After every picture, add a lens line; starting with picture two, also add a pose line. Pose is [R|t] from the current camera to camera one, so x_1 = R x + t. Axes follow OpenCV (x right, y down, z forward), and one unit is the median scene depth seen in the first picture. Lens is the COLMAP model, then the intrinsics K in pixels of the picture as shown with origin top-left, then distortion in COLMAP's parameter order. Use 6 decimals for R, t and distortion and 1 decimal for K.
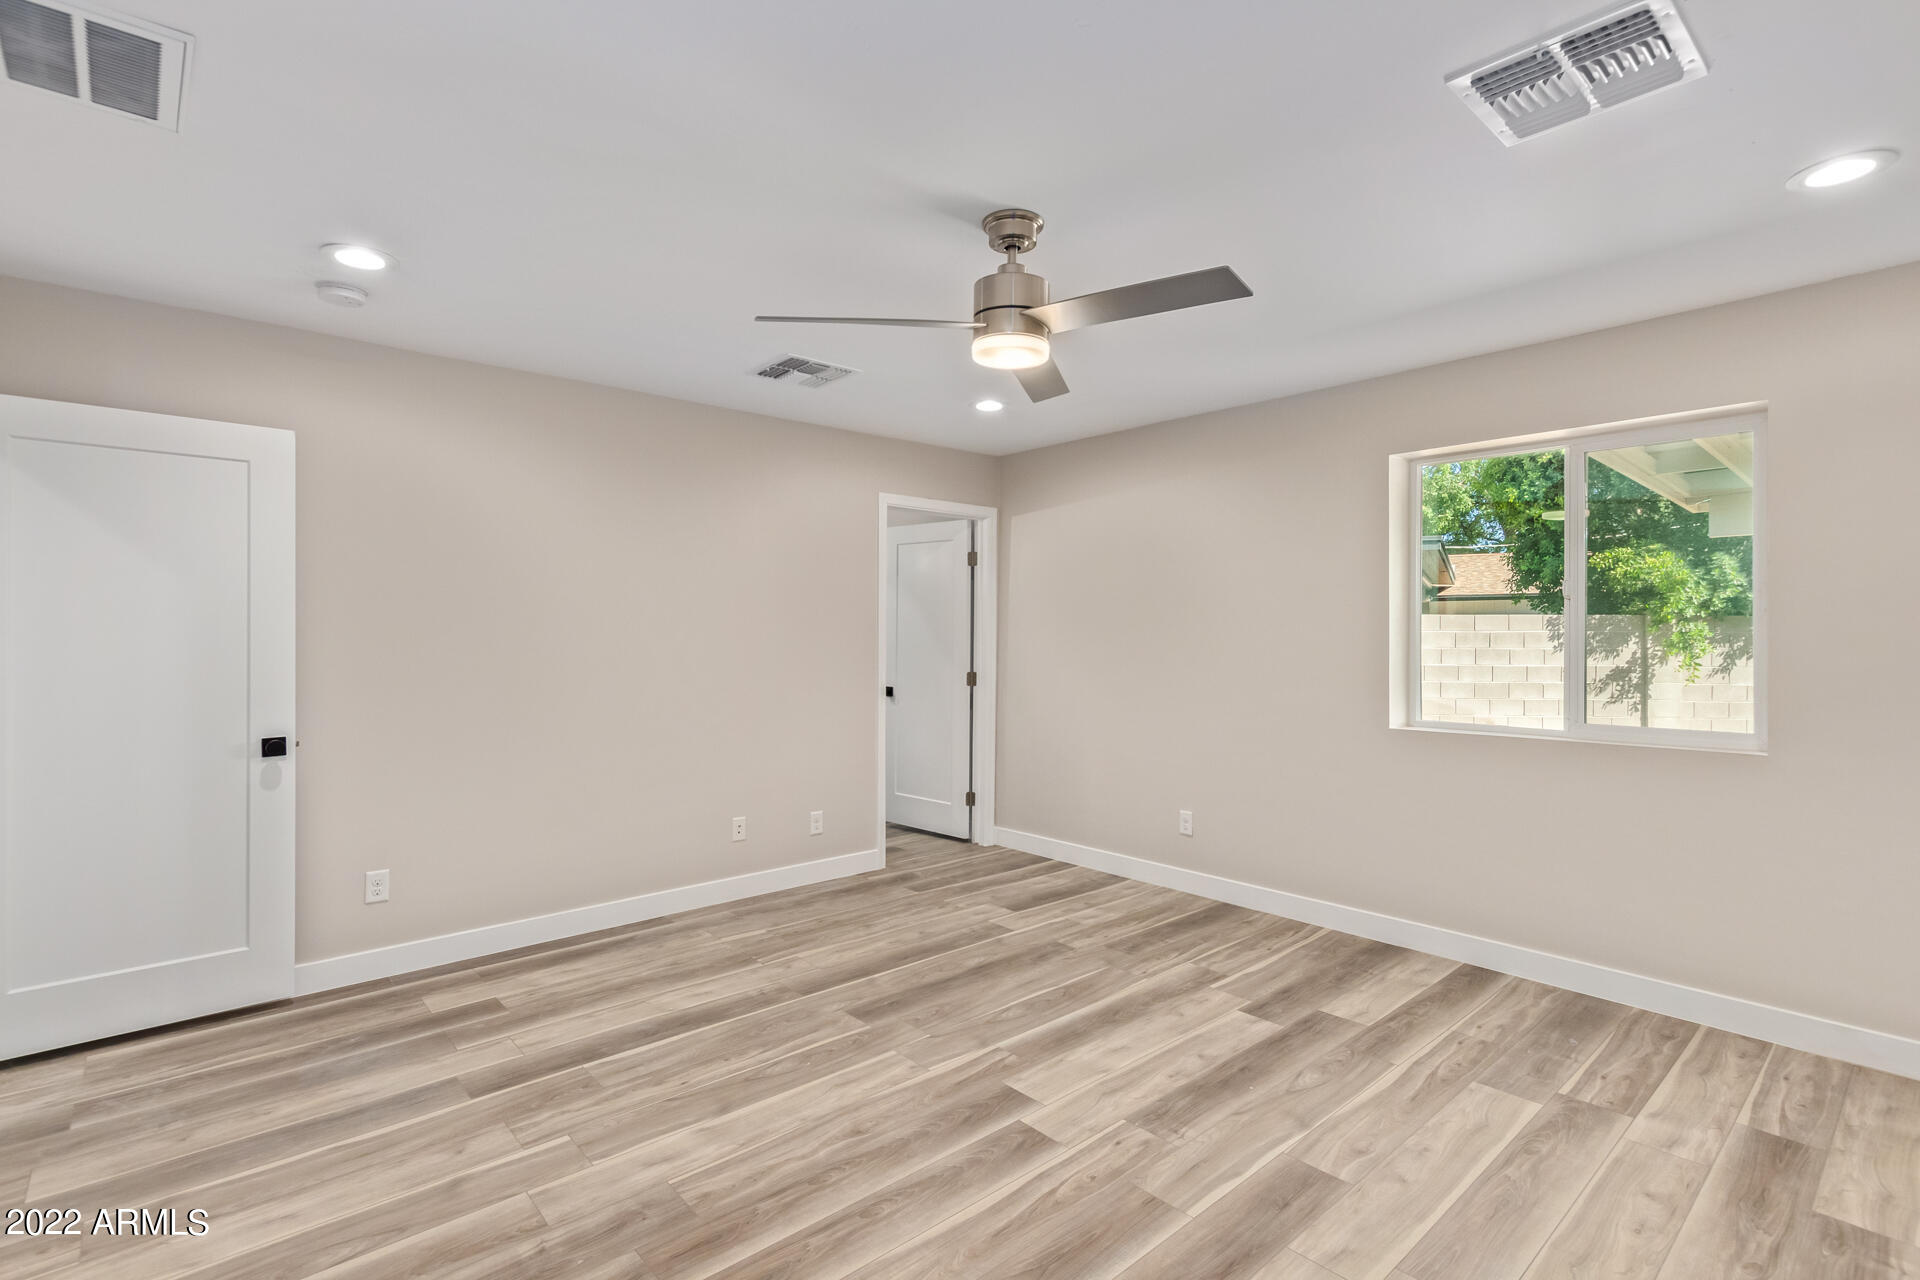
lens RADIAL K [[887.6, 0, 969.7], [0, 887.6, 635.8], [0, 0, 1]] dist [0.001966, -0.000621]
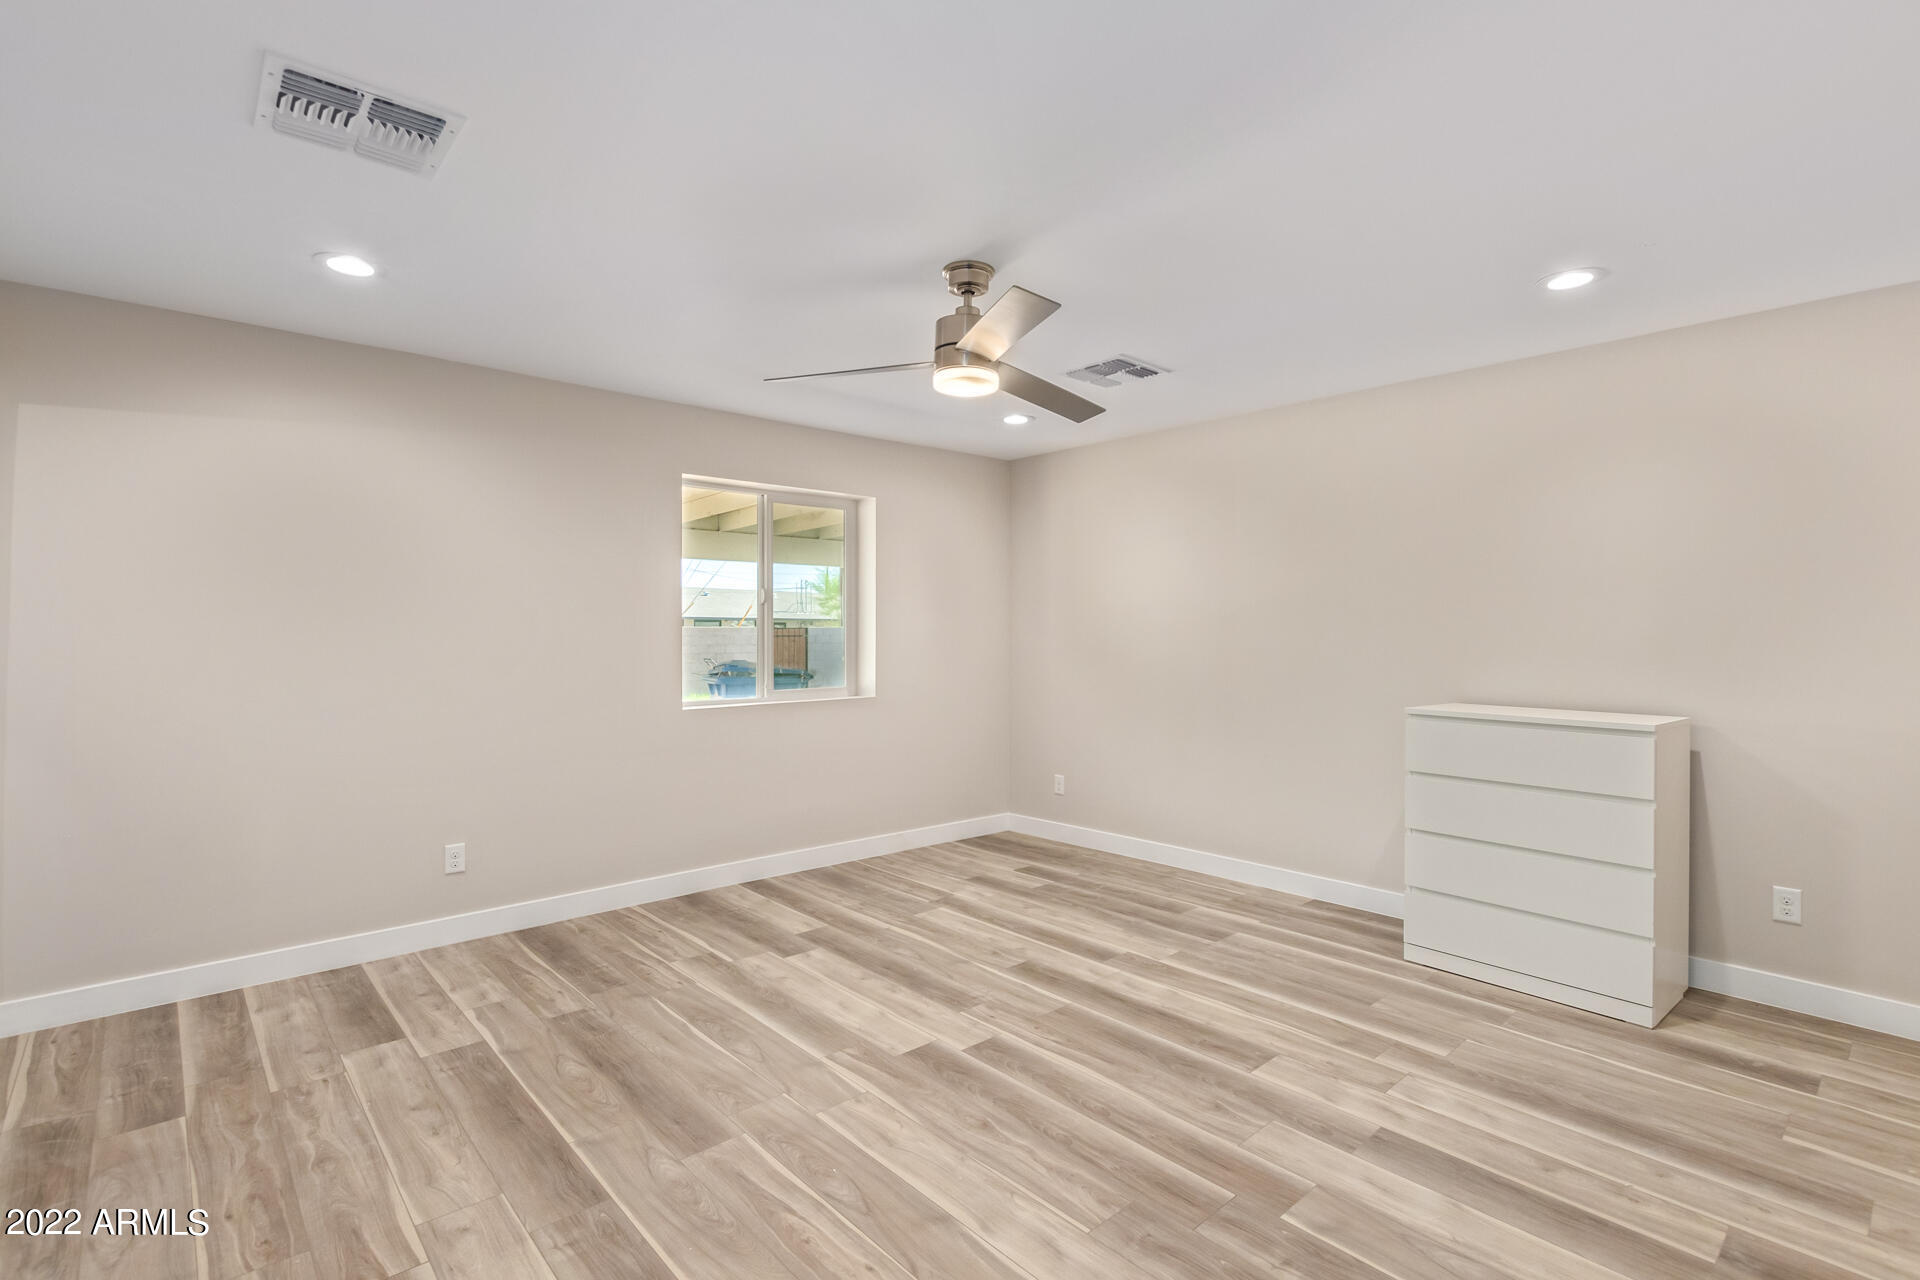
lens RADIAL K [[885.5, 0, 960.0], [0, 885.5, 640.0], [0, 0, 1]] dist [0.002141, -0.000640]
pose [[0.004007, -0.011750, 0.999923, -0.853402], [-0.000684, 0.999931, 0.011753, -0.007667], [-0.999992, -0.000731, 0.003998, 0.769297]]
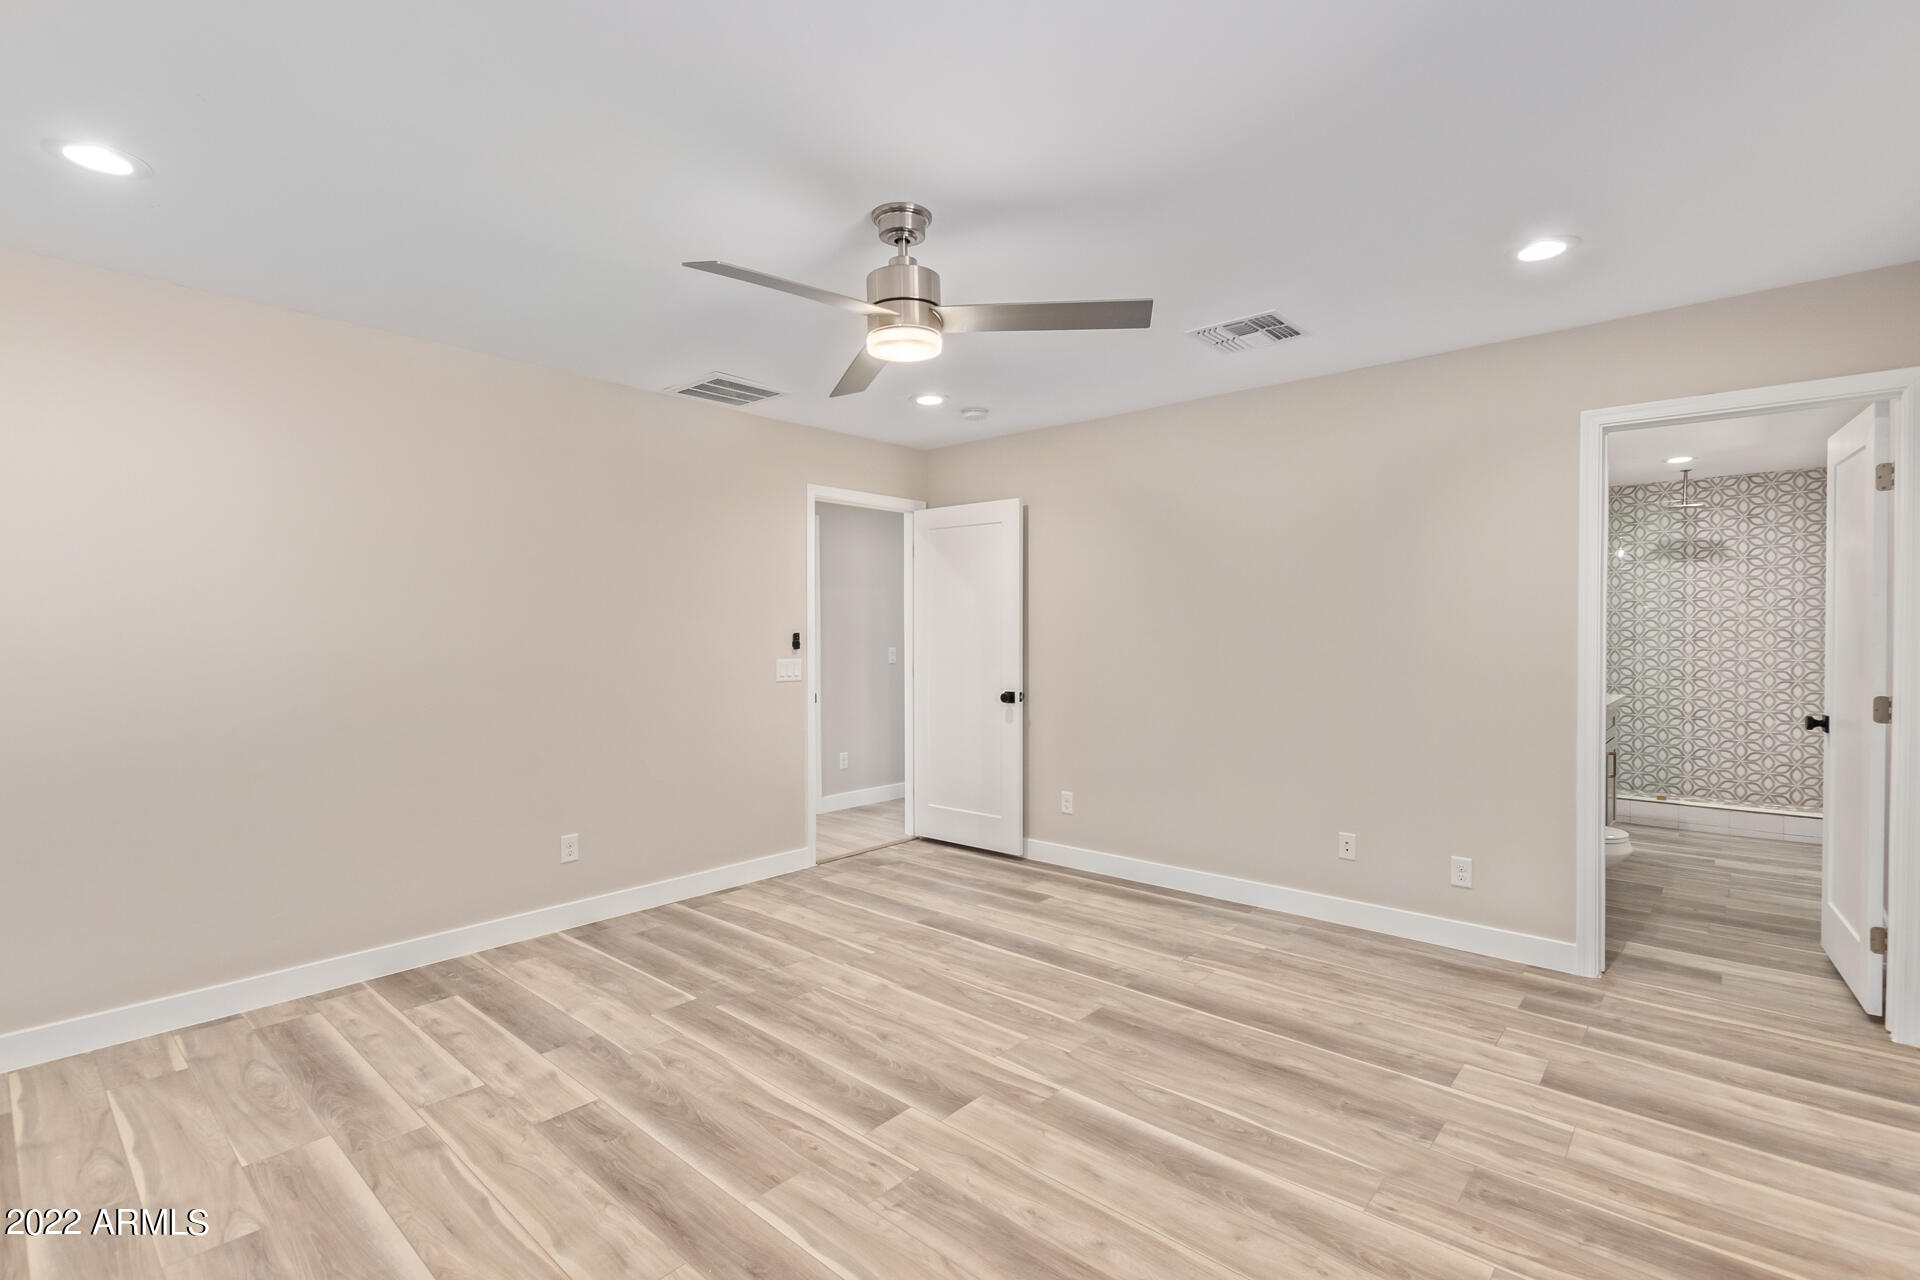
lens RADIAL K [[887.6, 0, 969.7], [0, 887.6, 635.8], [0, 0, 1]] dist [0.001966, -0.000621]
pose [[0.115826, 0.005273, -0.993256, 0.828936], [0.001024, 0.999985, 0.005428, -0.001567], [0.993269, -0.001646, 0.115819, 0.732478]]
